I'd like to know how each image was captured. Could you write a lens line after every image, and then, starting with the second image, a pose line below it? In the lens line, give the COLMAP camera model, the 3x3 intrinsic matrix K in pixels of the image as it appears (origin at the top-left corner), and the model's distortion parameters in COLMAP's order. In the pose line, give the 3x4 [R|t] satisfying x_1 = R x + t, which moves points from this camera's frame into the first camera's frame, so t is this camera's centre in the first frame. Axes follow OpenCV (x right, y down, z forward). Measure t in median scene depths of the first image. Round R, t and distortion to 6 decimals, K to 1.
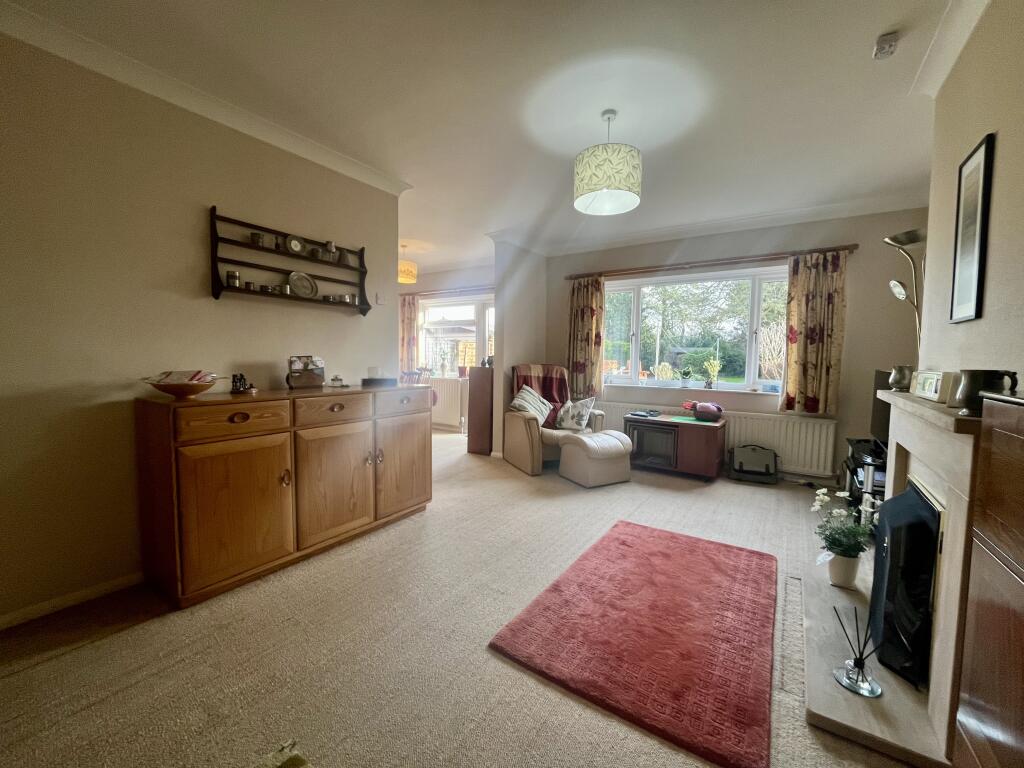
lens RADIAL K [[419.3, 0, 512.0], [0, 419.3, 384.0], [0, 0, 1]] dist [0.001967, 0.000175]
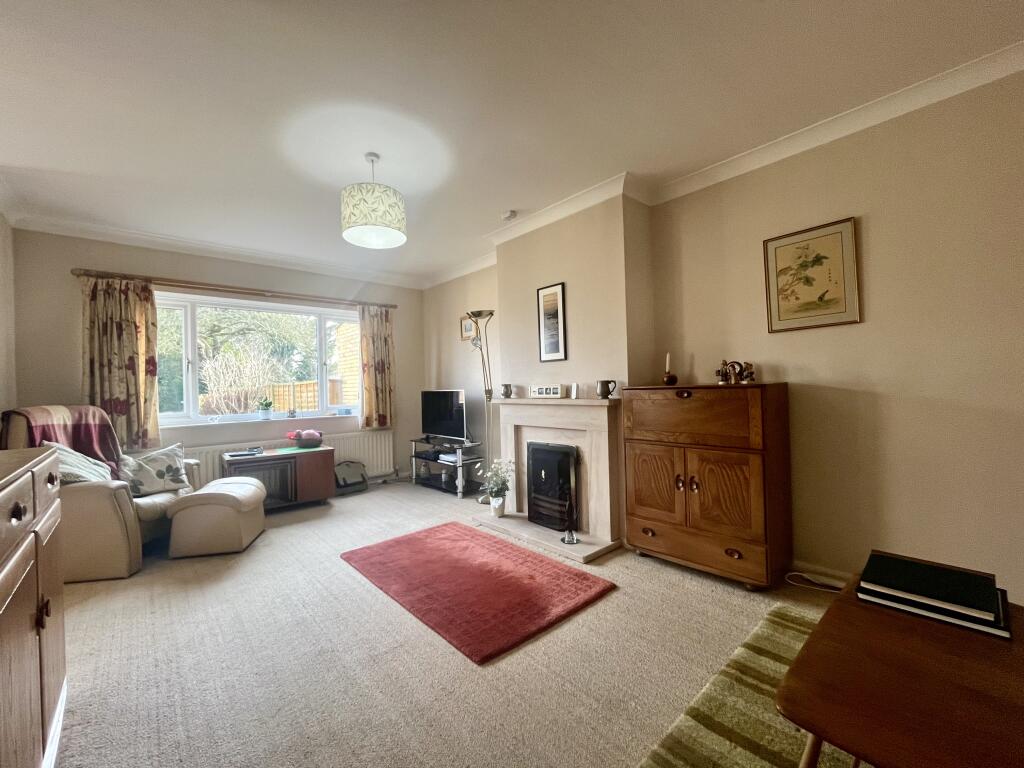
lens RADIAL K [[413.6, 0, 512.0], [0, 413.6, 384.0], [0, 0, 1]] dist [0.000162, 0.000005]
pose [[0.255462, -0.013737, 0.966721, -0.418551], [0.095393, 0.995378, -0.011064, -0.010226], [-0.962101, 0.095045, 0.255592, 0.261573]]
